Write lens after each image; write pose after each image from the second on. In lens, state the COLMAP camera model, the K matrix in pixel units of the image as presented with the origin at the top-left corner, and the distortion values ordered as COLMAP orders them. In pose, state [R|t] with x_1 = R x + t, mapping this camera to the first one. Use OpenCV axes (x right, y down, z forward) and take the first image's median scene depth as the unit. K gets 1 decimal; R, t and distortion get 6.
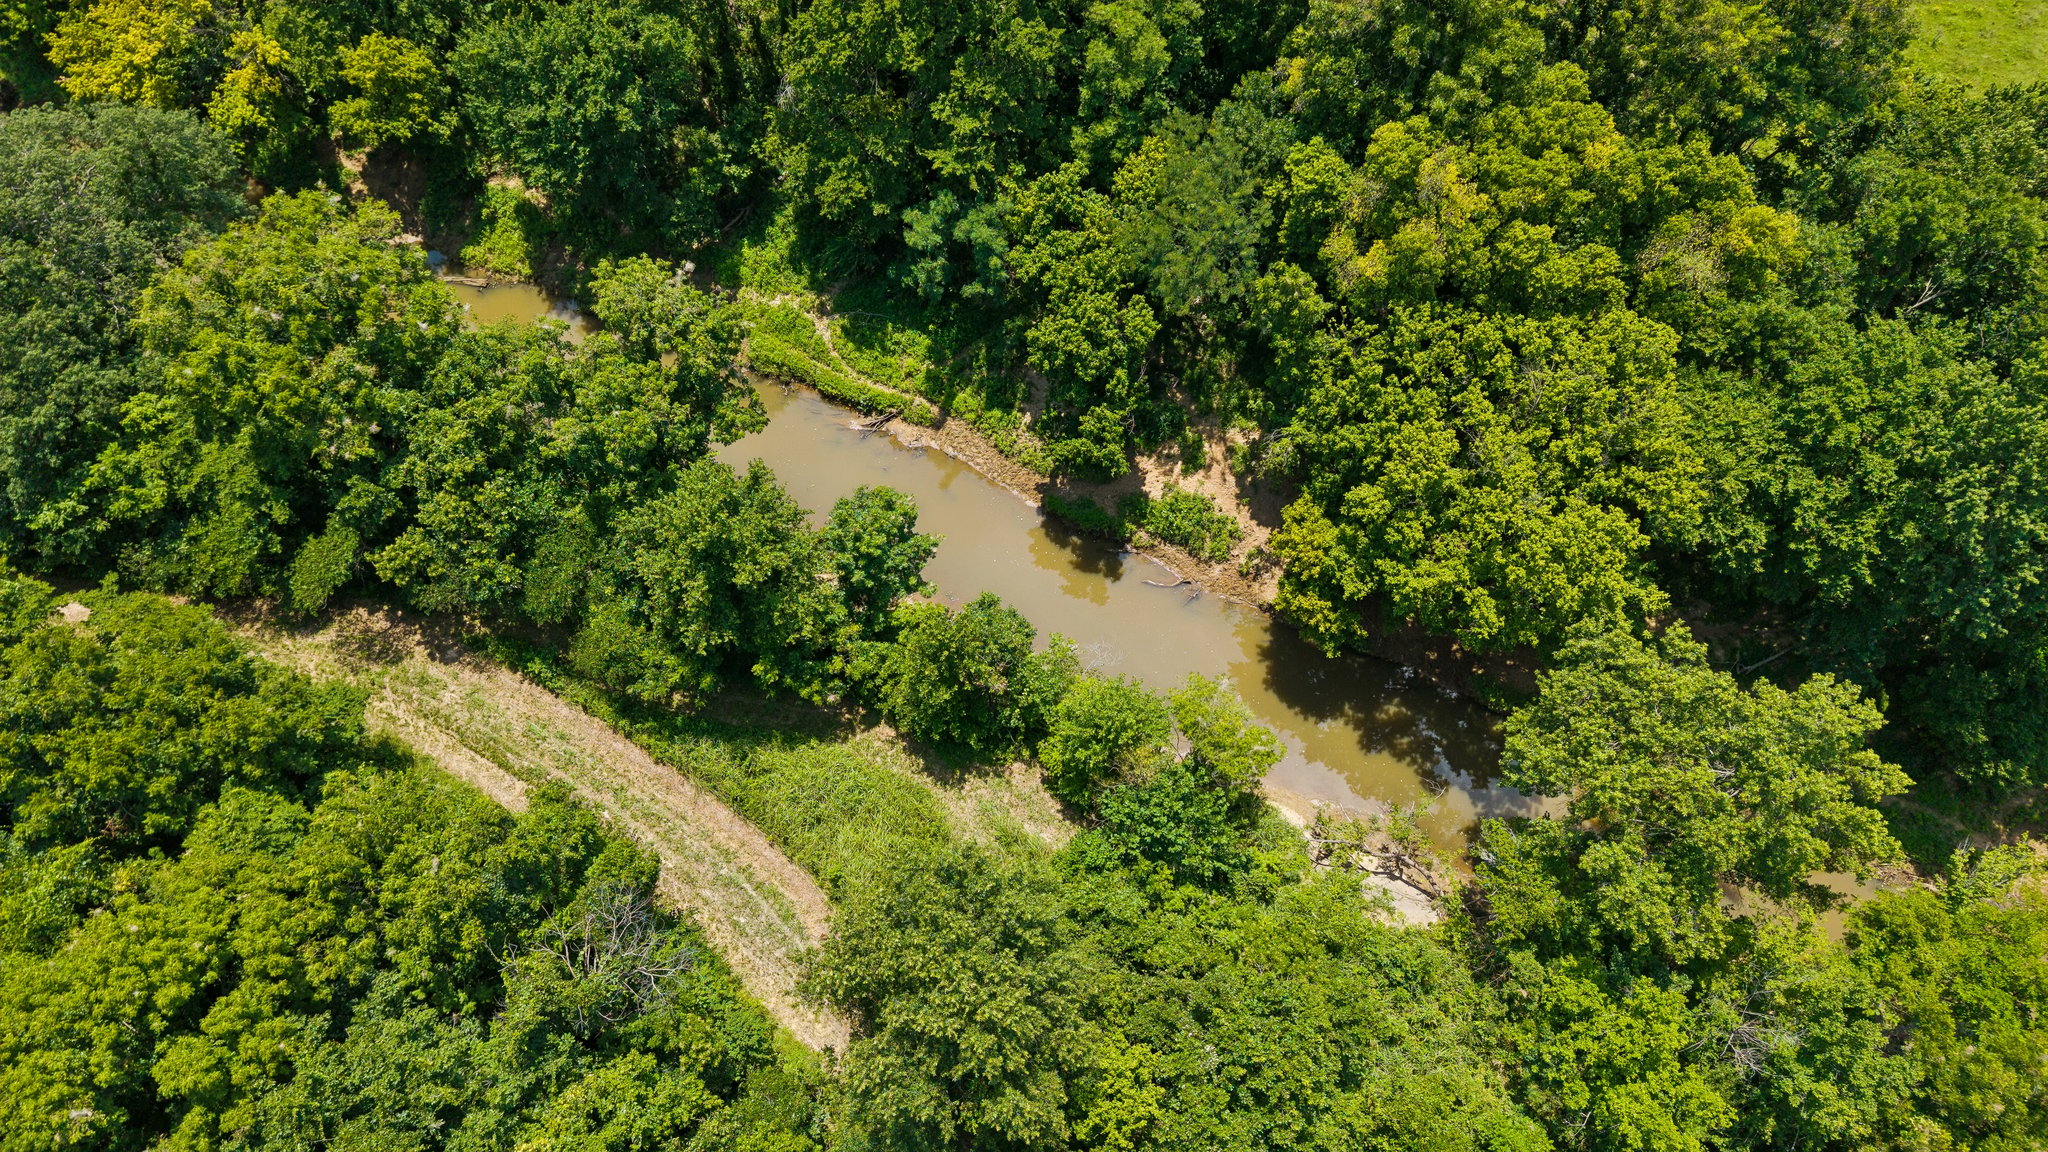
lens RADIAL K [[1334.3, 0, 1024.0], [0, 1334.3, 576.0], [0, 0, 1]] dist [0.089117, -0.134851]
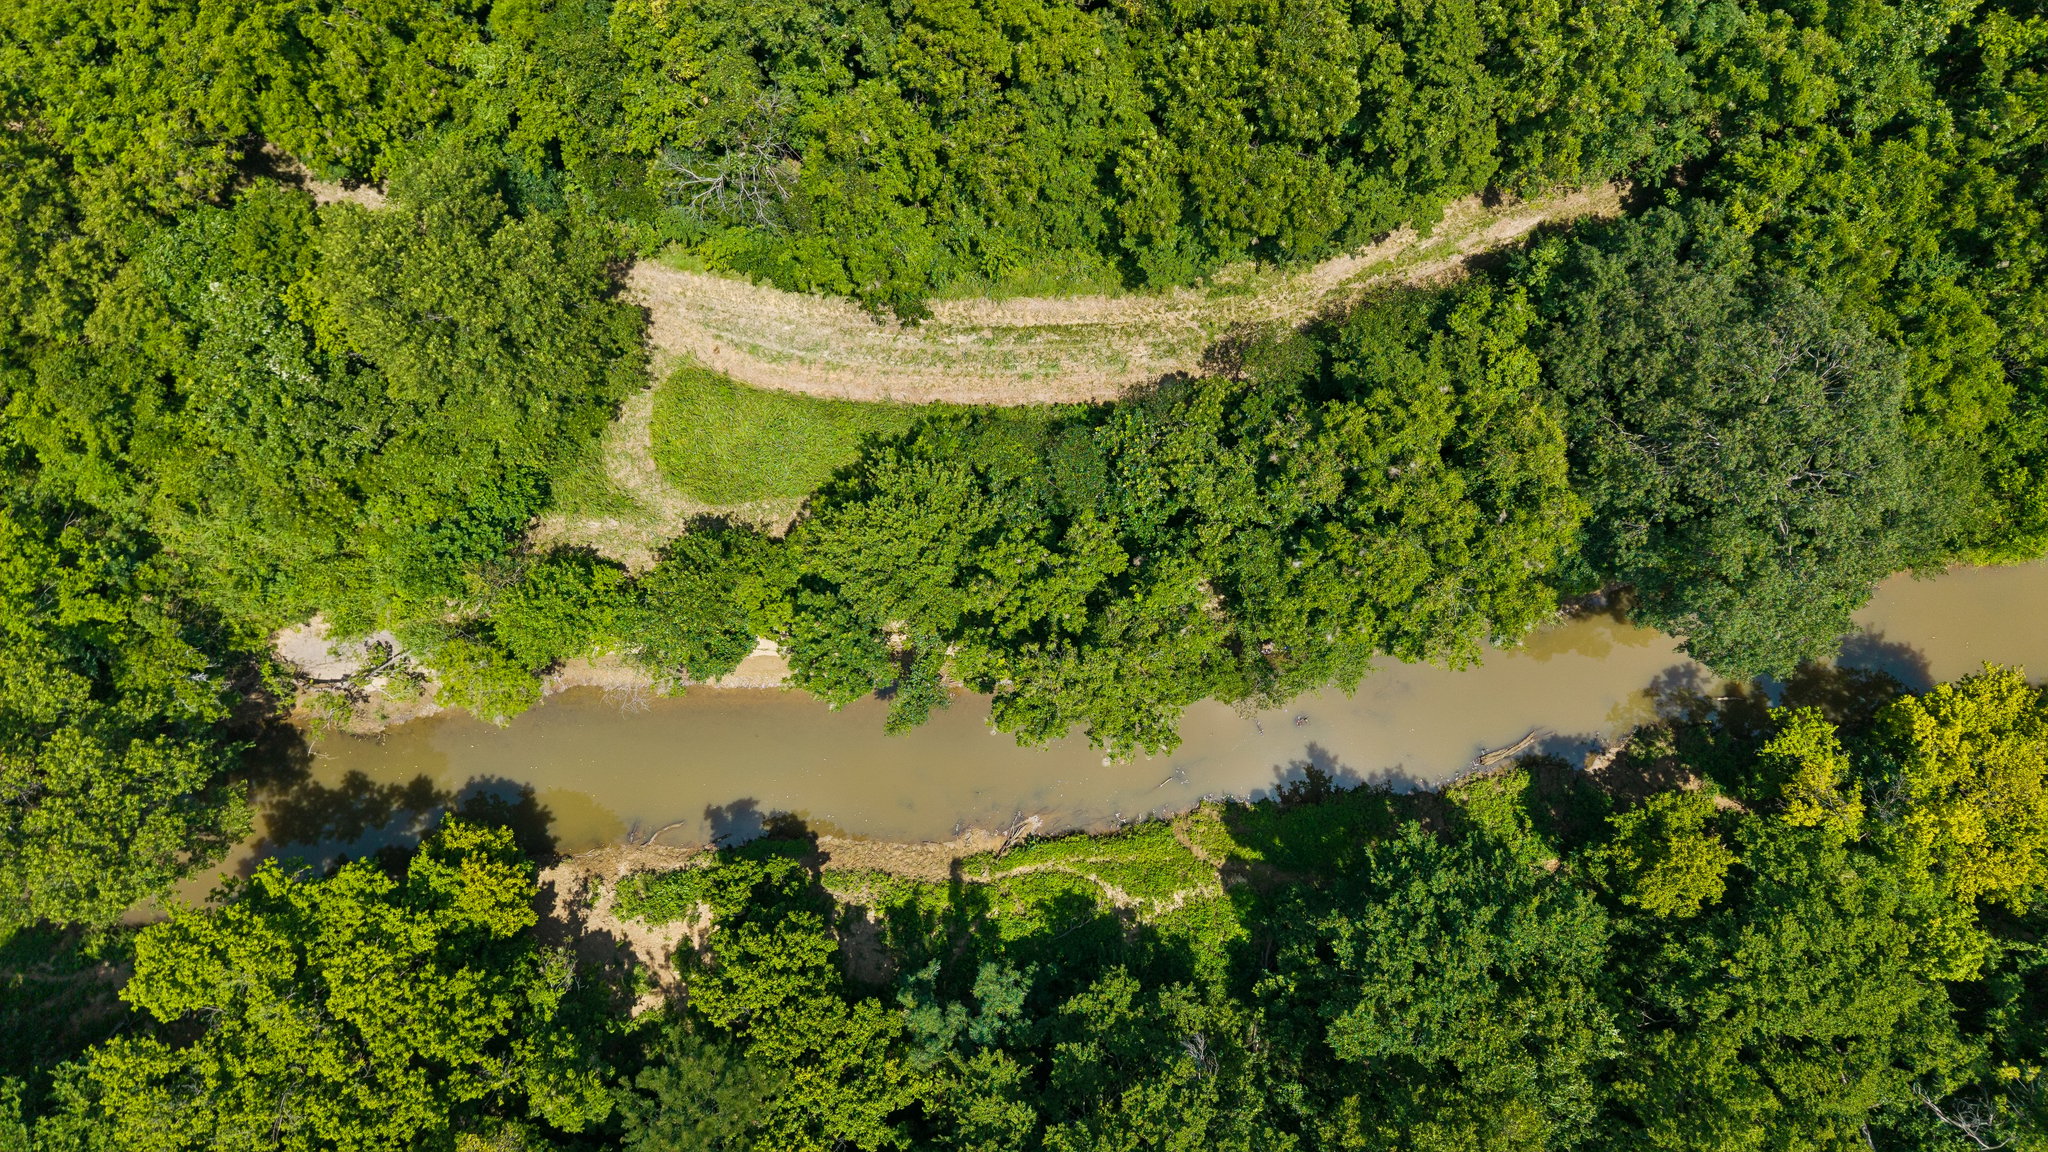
lens RADIAL K [[1334.3, 0, 1024.0], [0, 1334.3, 576.0], [0, 0, 1]] dist [0.089117, -0.134851]
pose [[-0.851618, 0.524088, -0.008790, -0.209060], [-0.468802, -0.754065, 0.460012, -0.426665], [0.234458, 0.395876, 0.887869, 0.083709]]
